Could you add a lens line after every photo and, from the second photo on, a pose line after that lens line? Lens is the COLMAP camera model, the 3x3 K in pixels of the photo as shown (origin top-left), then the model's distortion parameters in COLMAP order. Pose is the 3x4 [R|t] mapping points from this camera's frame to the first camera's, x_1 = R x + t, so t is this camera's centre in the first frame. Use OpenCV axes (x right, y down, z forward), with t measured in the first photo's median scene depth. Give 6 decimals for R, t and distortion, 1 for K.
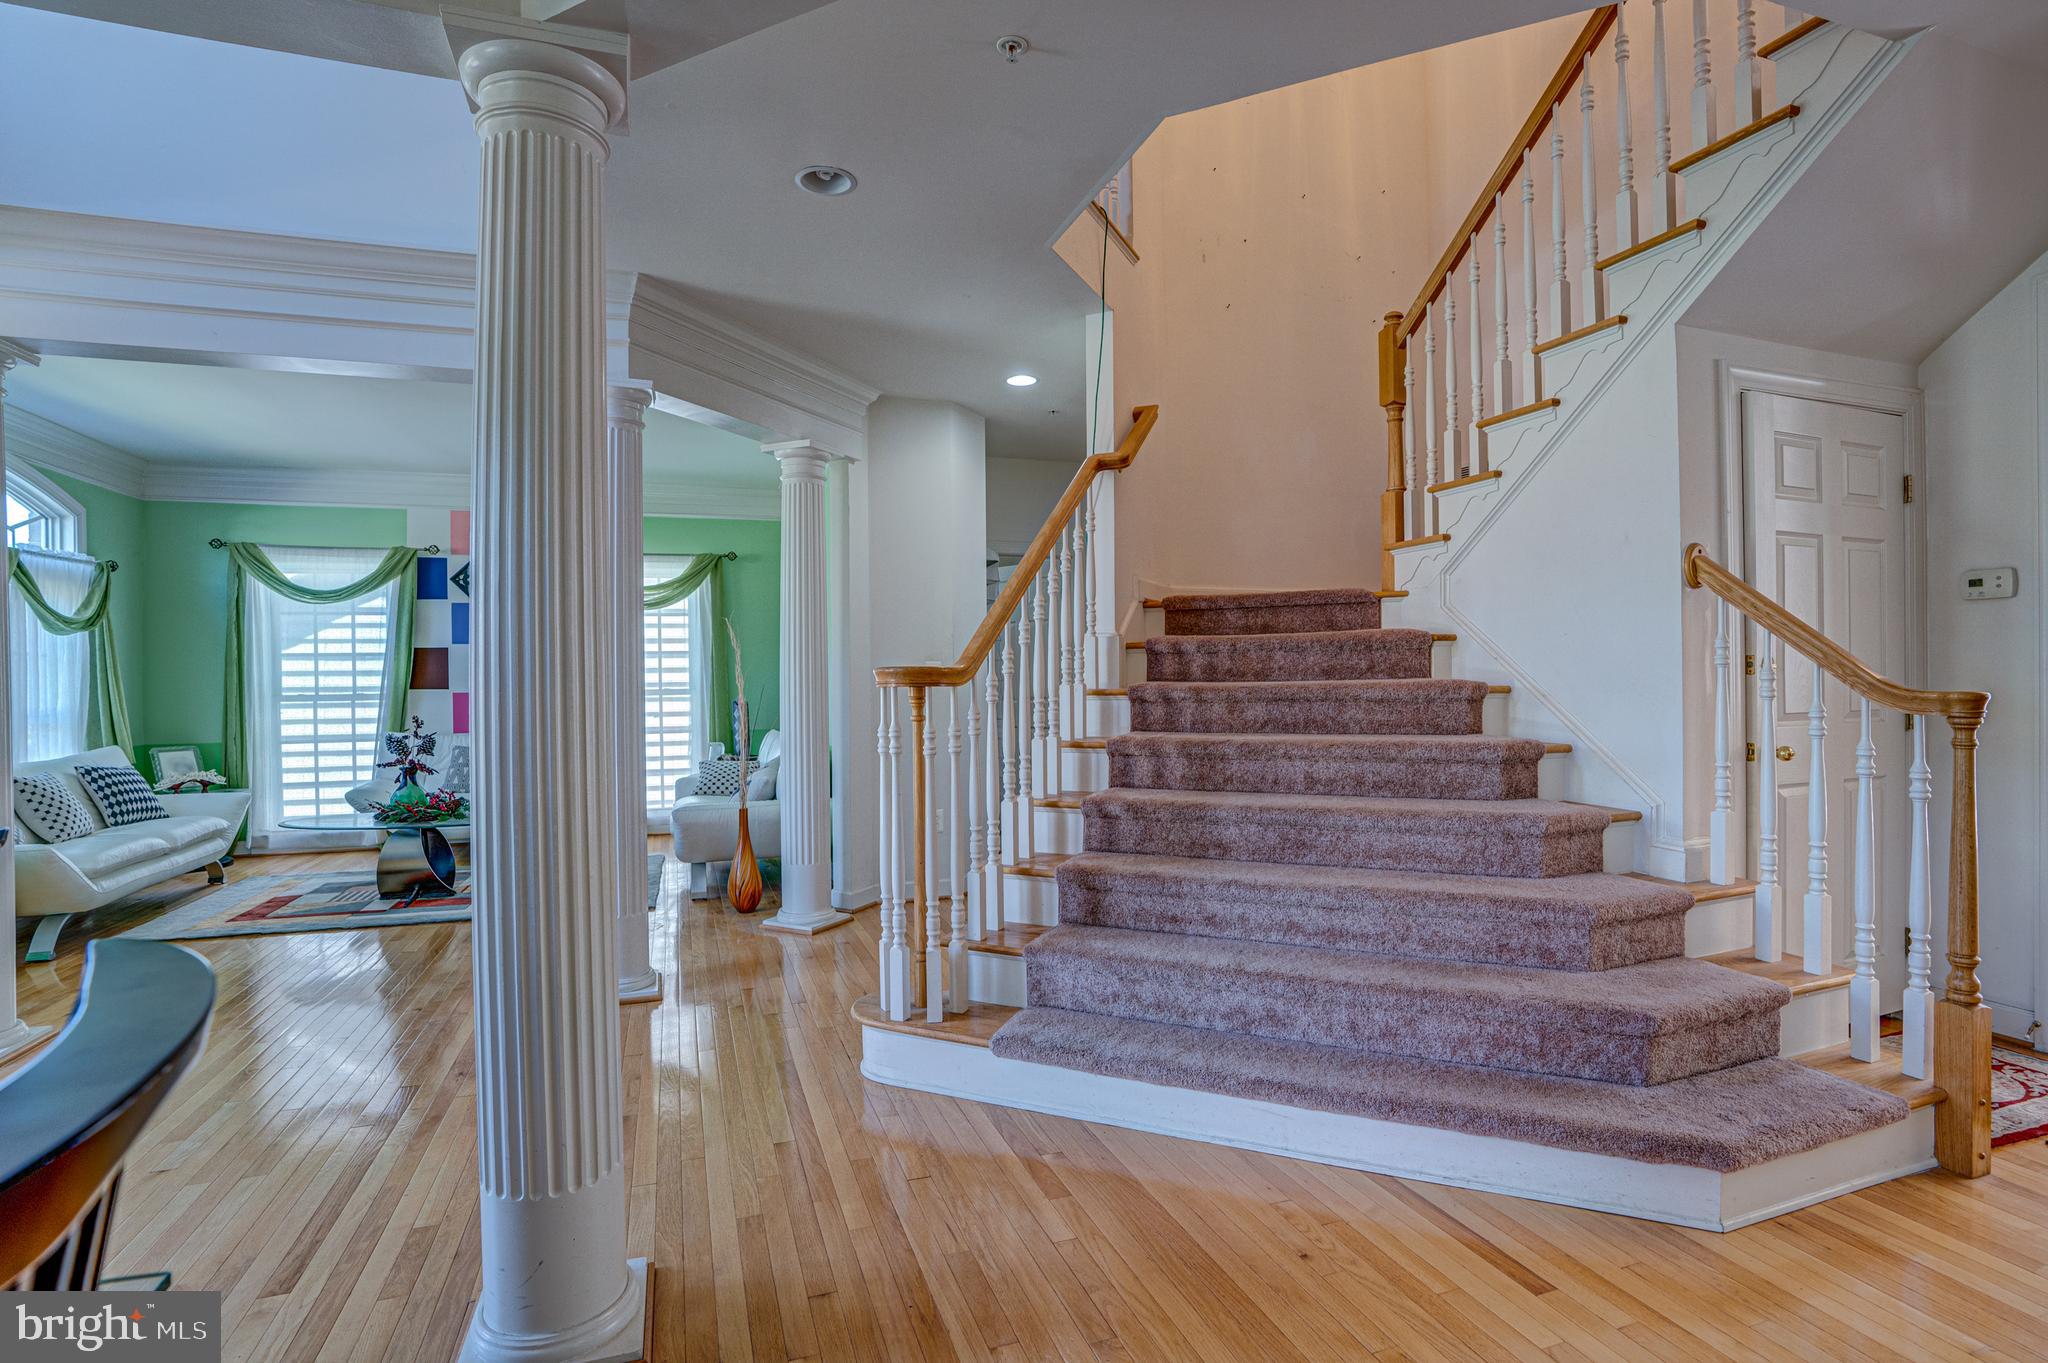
lens RADIAL K [[977.8, 0, 1026.9], [0, 977.8, 675.7], [0, 0, 1]] dist [-0.062165, 0.022926]
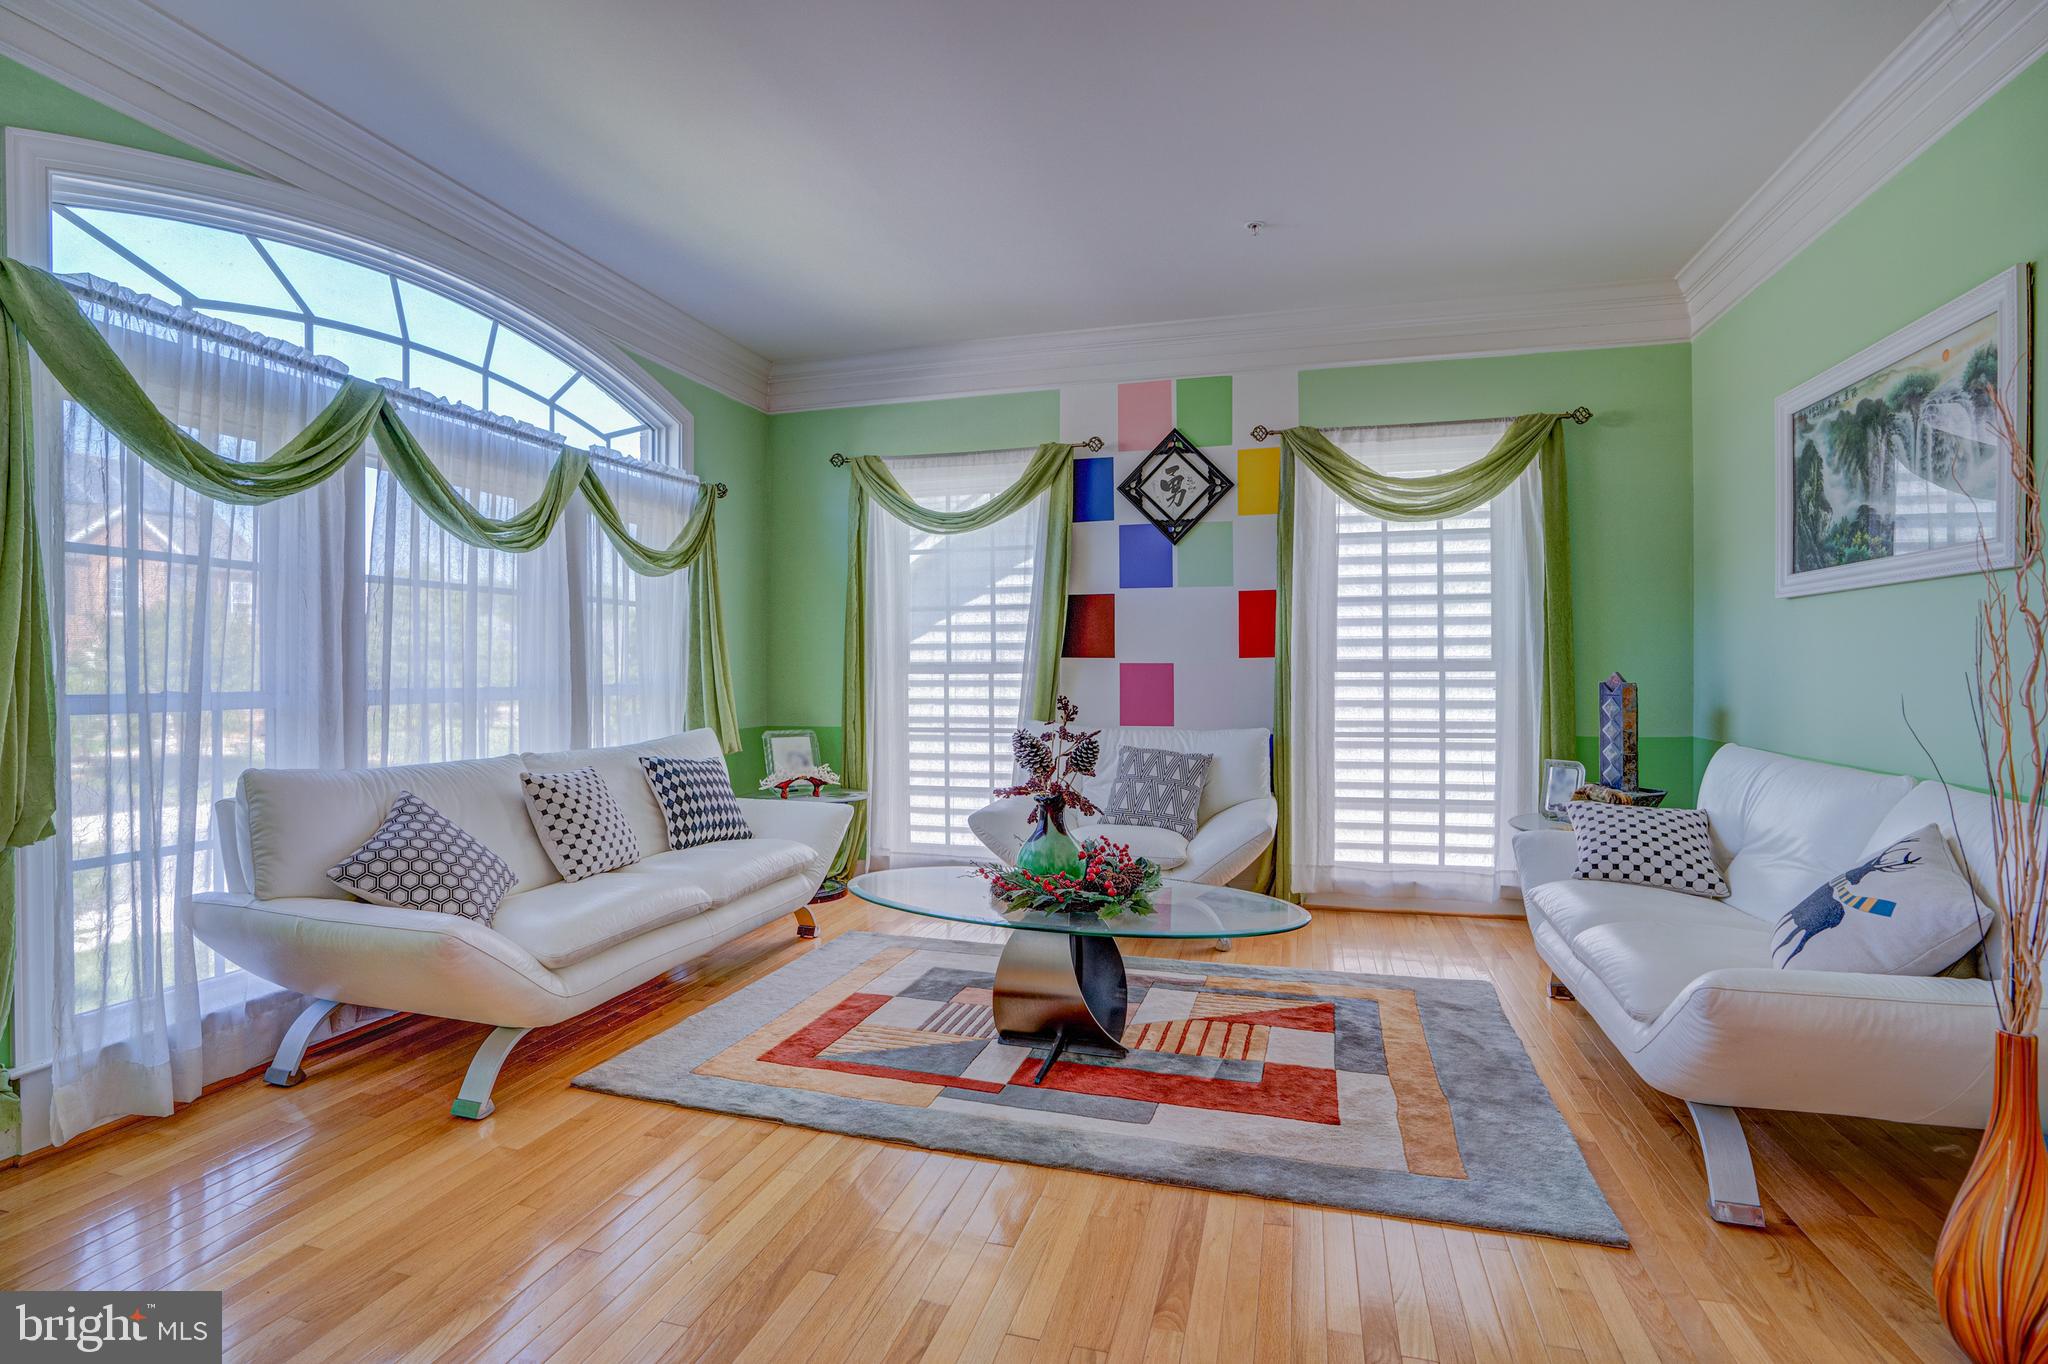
lens RADIAL K [[977.8, 0, 1005.1], [0, 977.8, 676.2], [0, 0, 1]] dist [-0.062165, 0.022926]
pose [[0.799825, 0.012325, -0.600107, -0.327404], [-0.007021, 0.999913, 0.011178, 0.023821], [0.600193, -0.004726, 0.799841, 0.525798]]
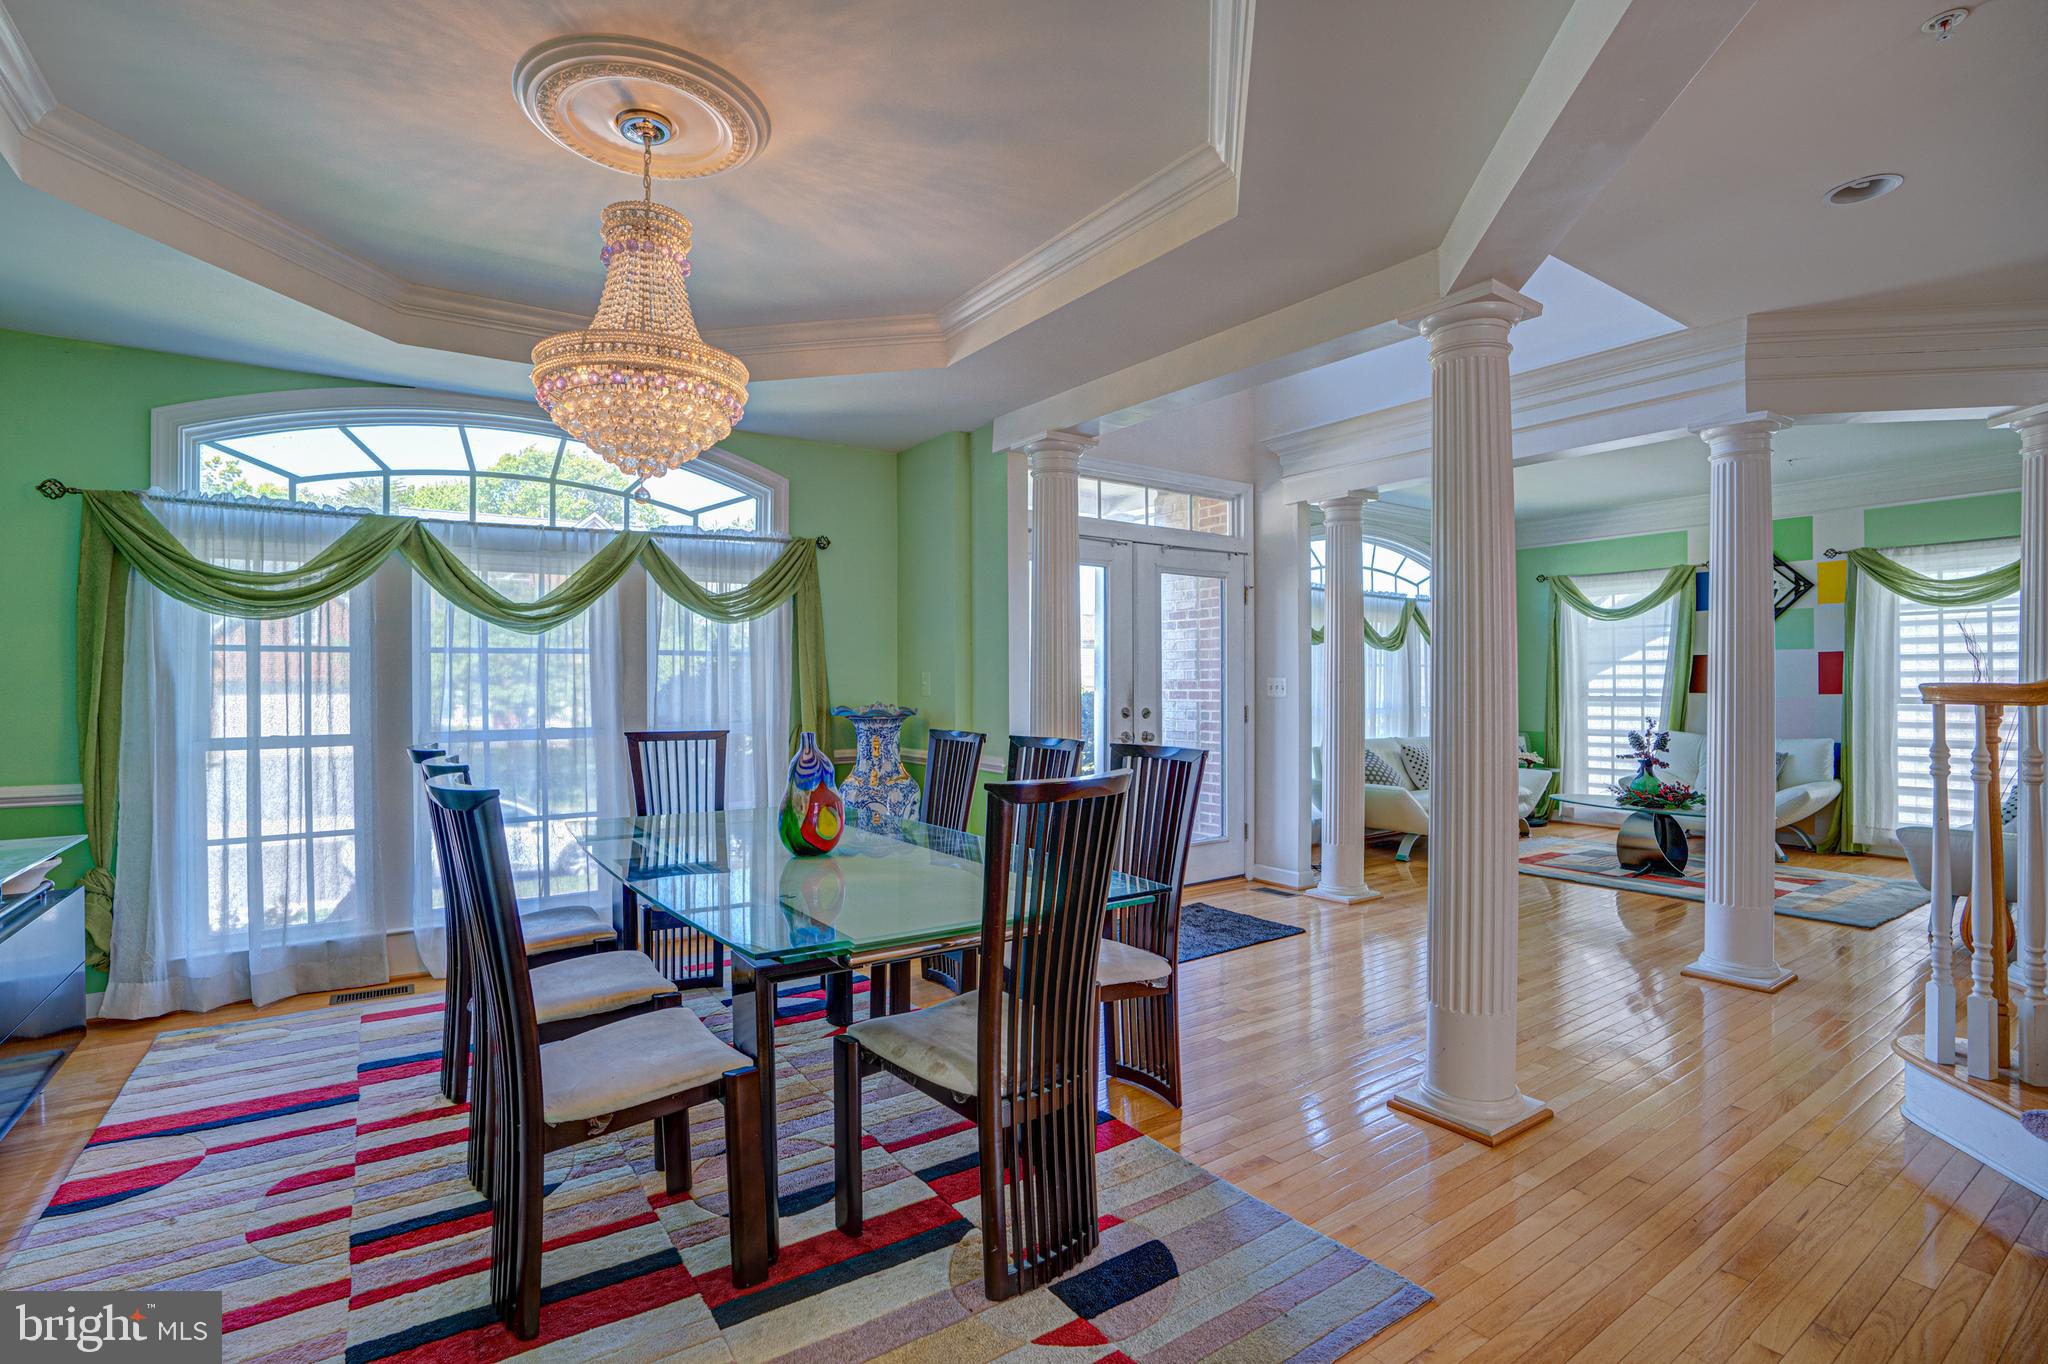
lens RADIAL K [[977.8, 0, 1015.5], [0, 977.8, 681.9], [0, 0, 1]] dist [-0.062165, 0.022926]
pose [[0.260226, 0.008773, -0.965508, 0.259837], [-0.000760, 0.999960, 0.008881, -0.009449], [0.965548, -0.001577, 0.260222, -0.045916]]
